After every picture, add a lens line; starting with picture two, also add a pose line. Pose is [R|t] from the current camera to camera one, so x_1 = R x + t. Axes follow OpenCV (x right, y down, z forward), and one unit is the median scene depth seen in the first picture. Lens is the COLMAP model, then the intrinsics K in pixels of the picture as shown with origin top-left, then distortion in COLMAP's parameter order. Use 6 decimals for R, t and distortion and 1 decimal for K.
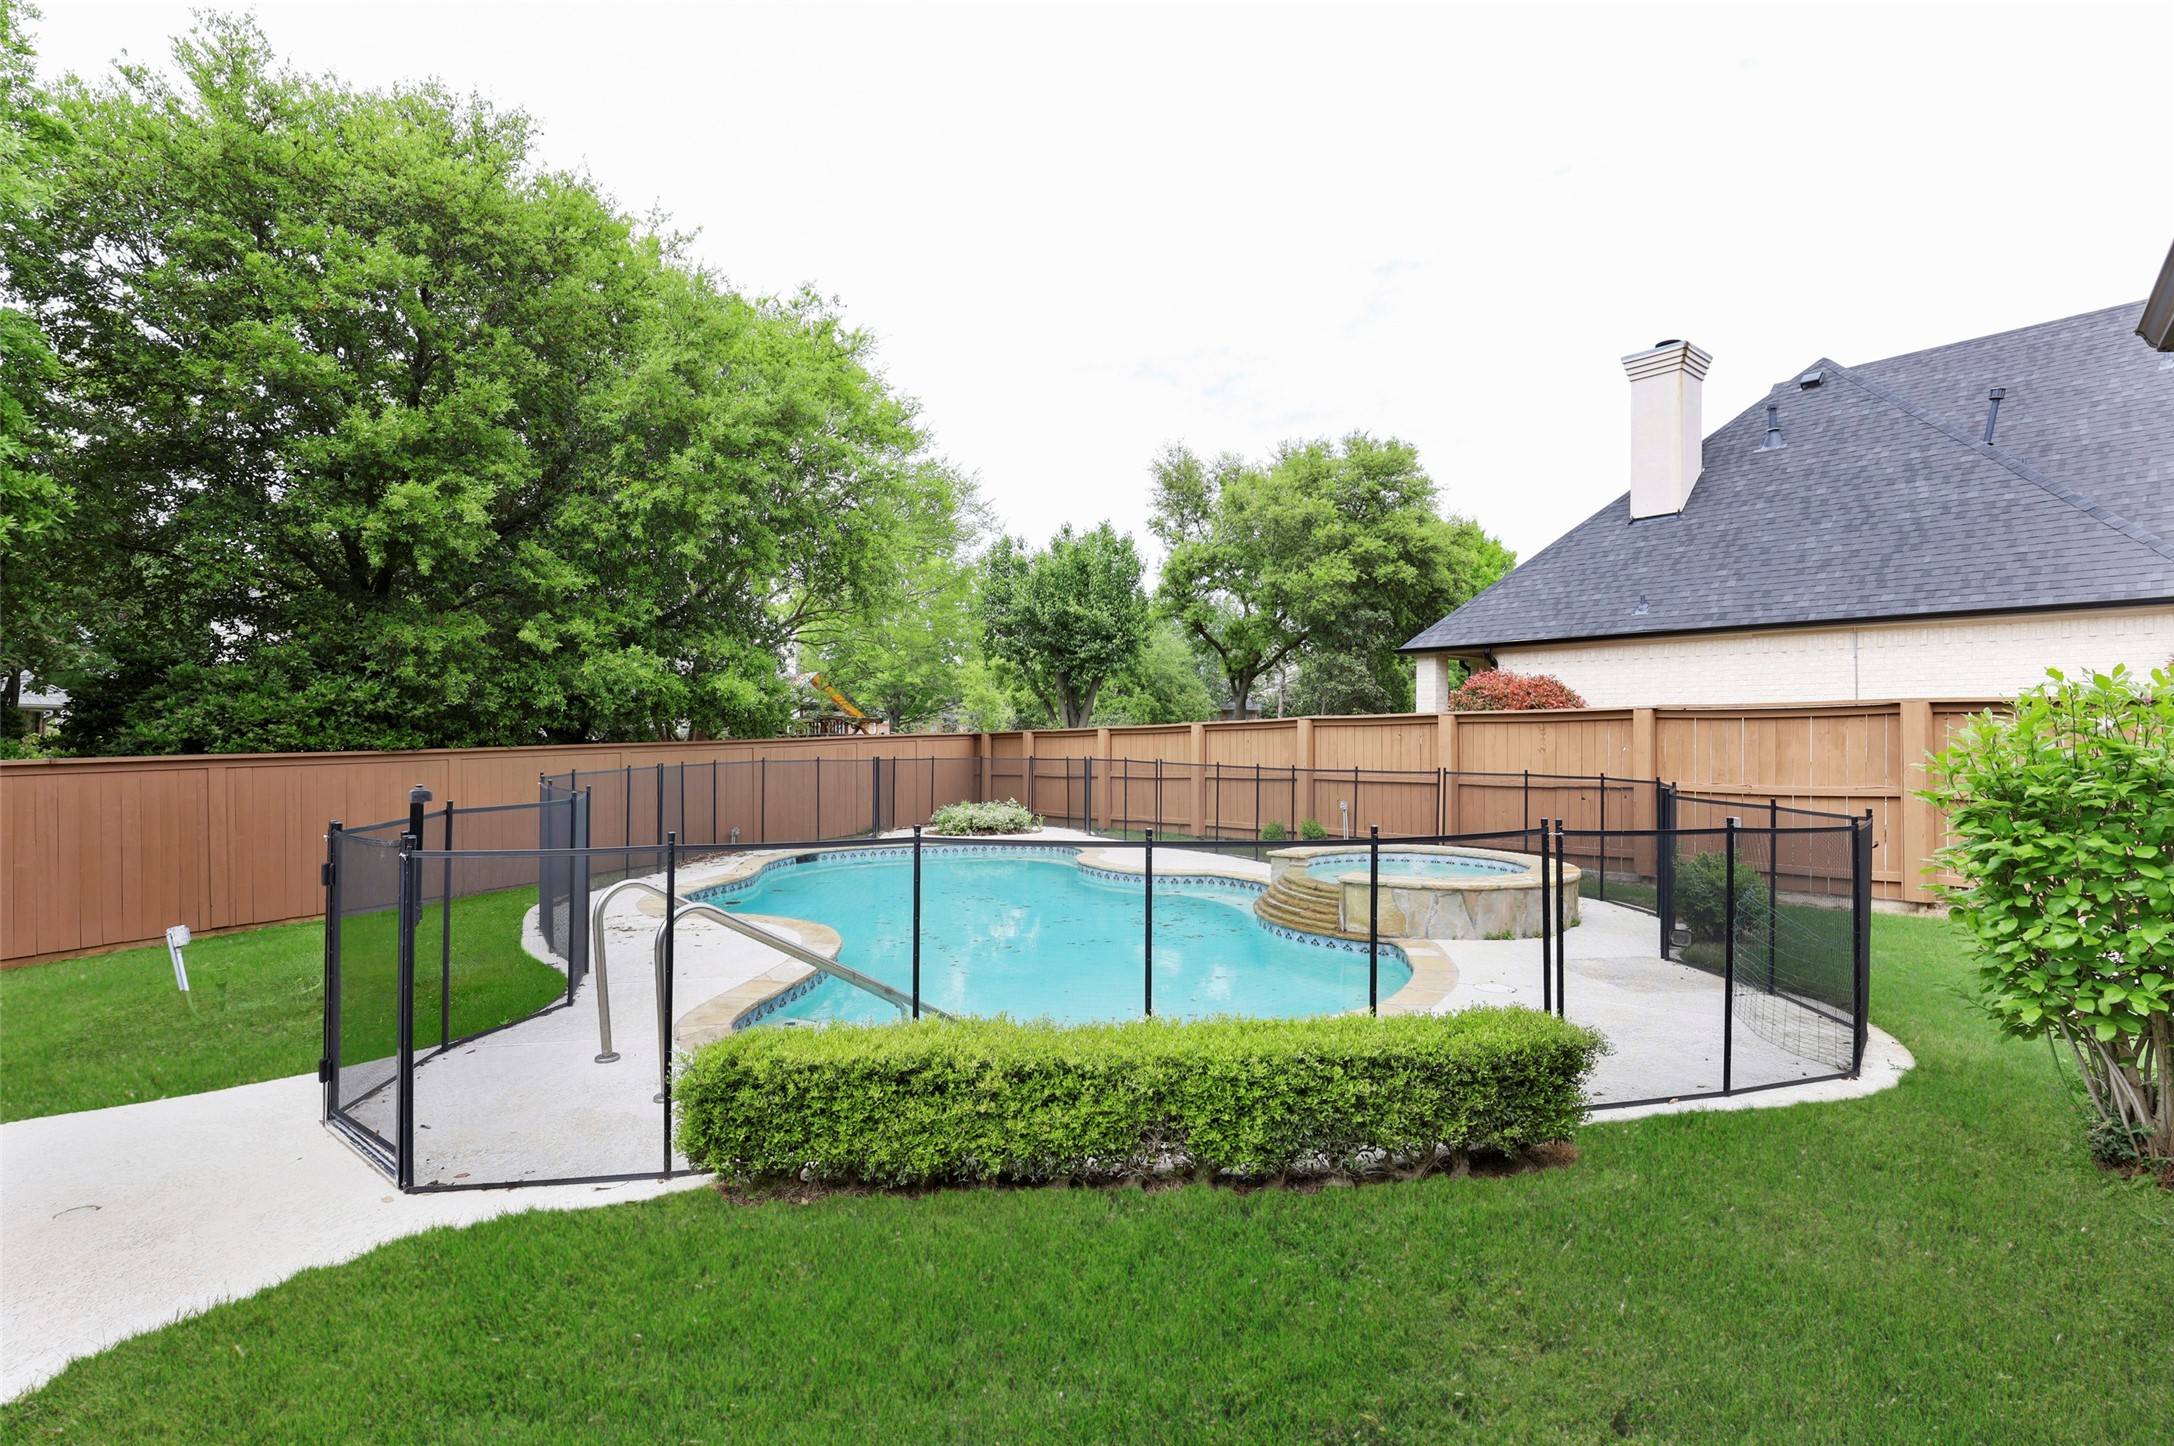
lens RADIAL K [[1011.1, 0, 1094.4], [0, 1011.1, 730.4], [0, 0, 1]] dist [-0.006282, 0.000497]
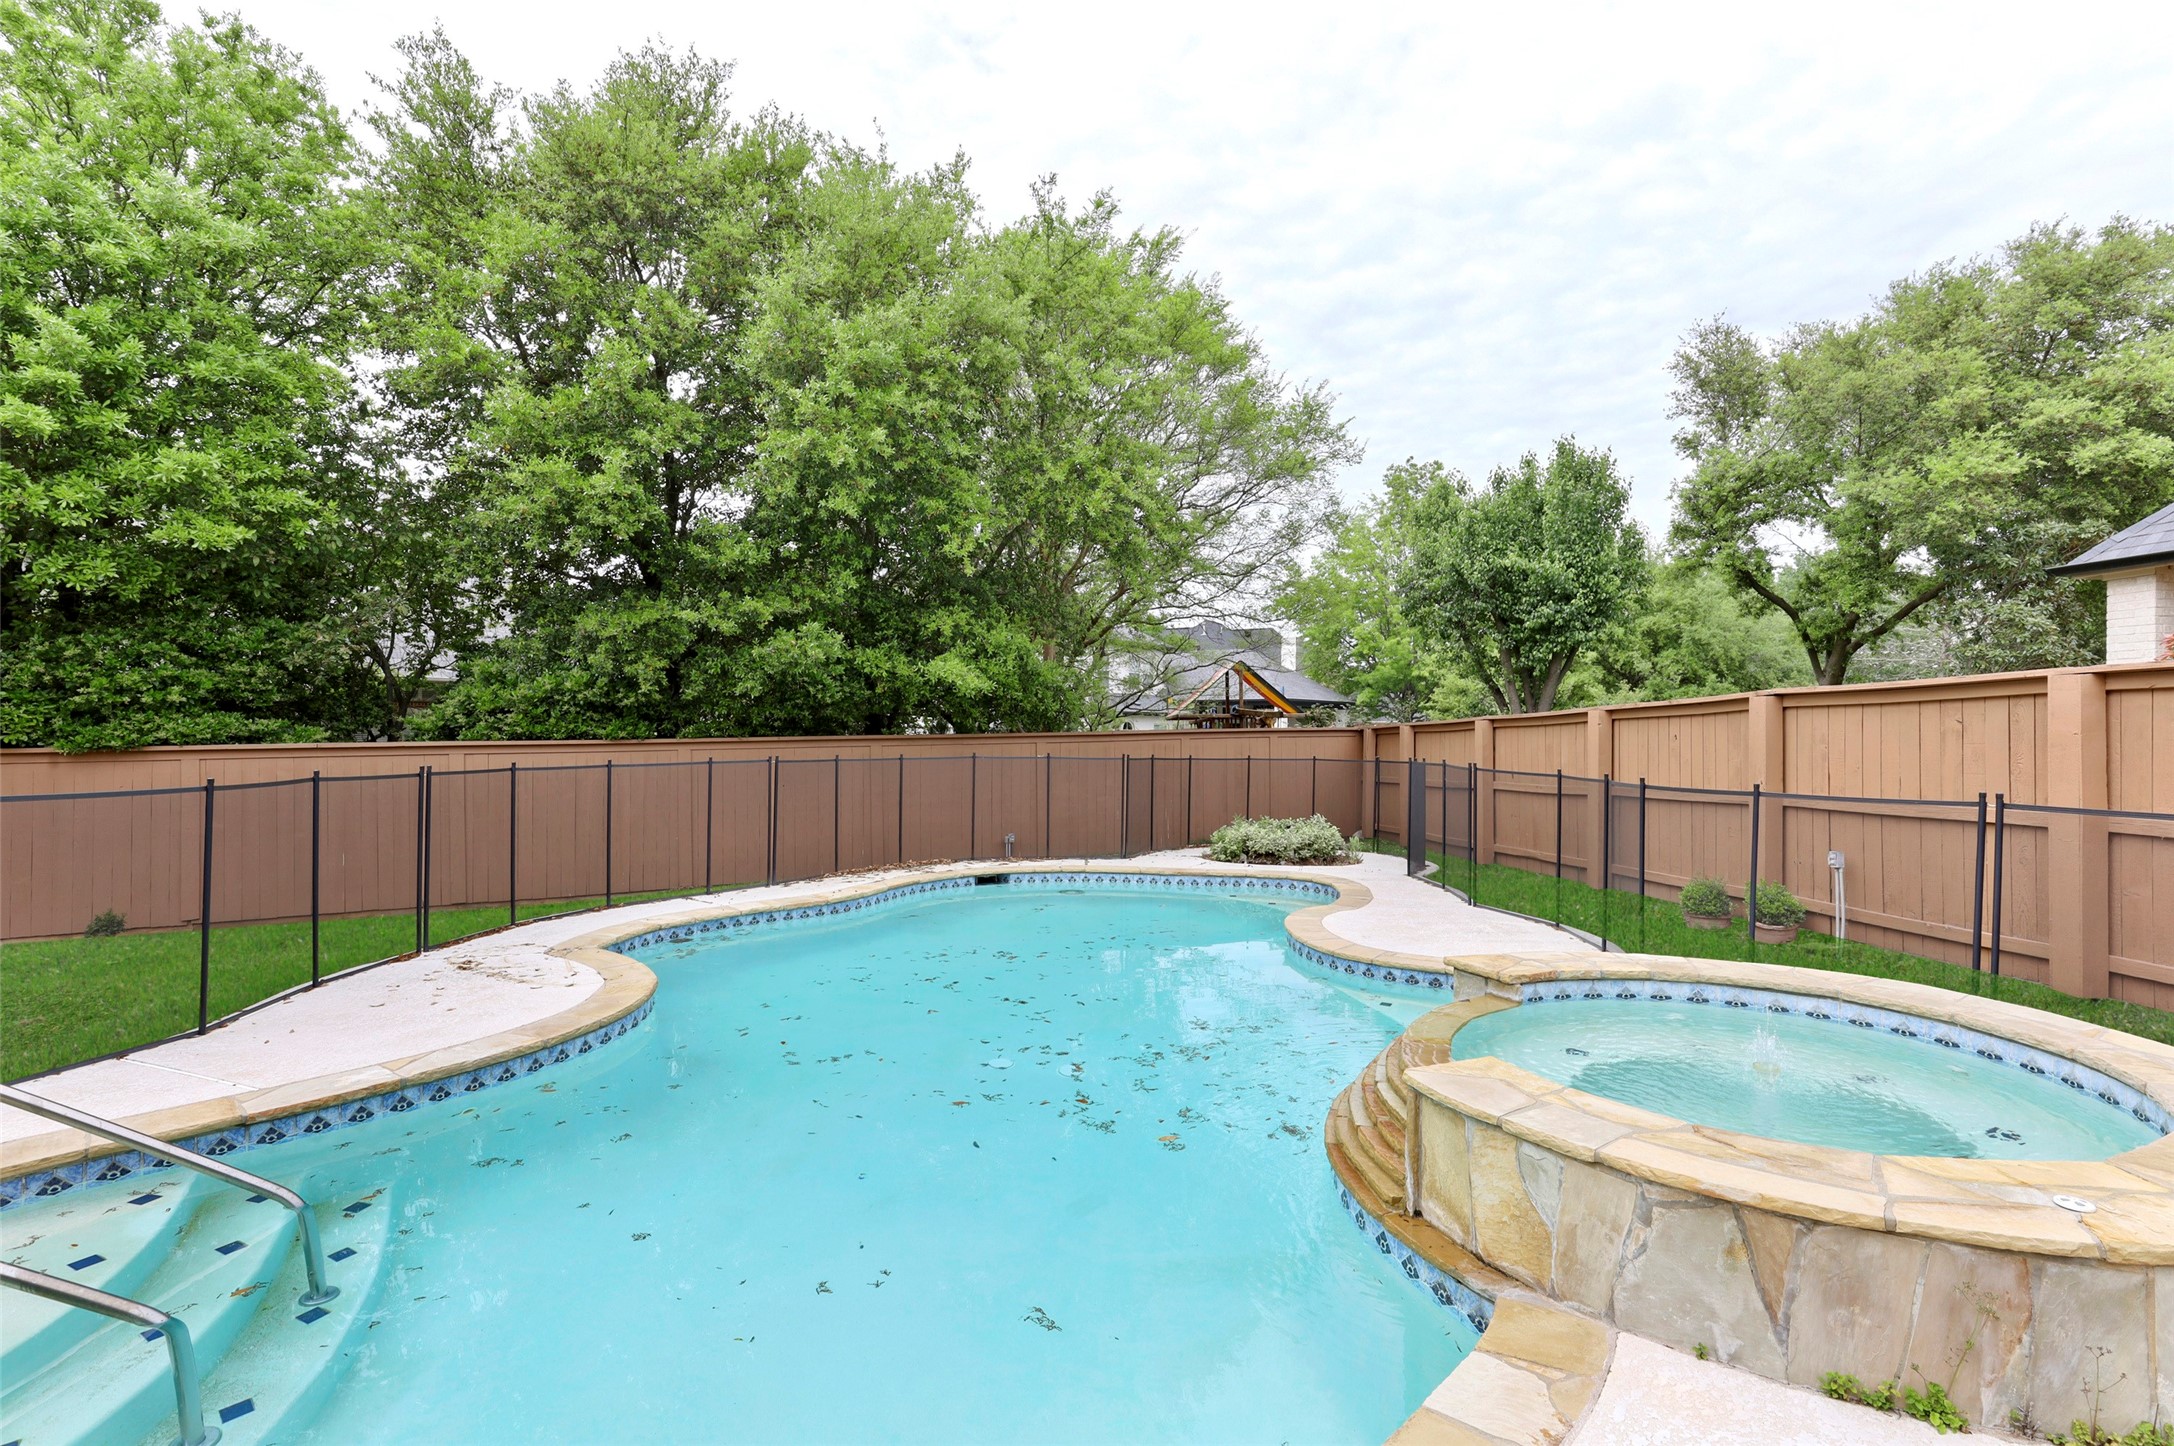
lens RADIAL K [[1011.1, 0, 1084.7], [0, 1011.1, 732.0], [0, 0, 1]] dist [-0.006282, 0.000497]
pose [[0.840123, 0.001435, -0.542394, 0.114454], [-0.002106, 0.999998, -0.000616, 0.005763], [0.542392, 0.001660, 0.840124, 0.202100]]
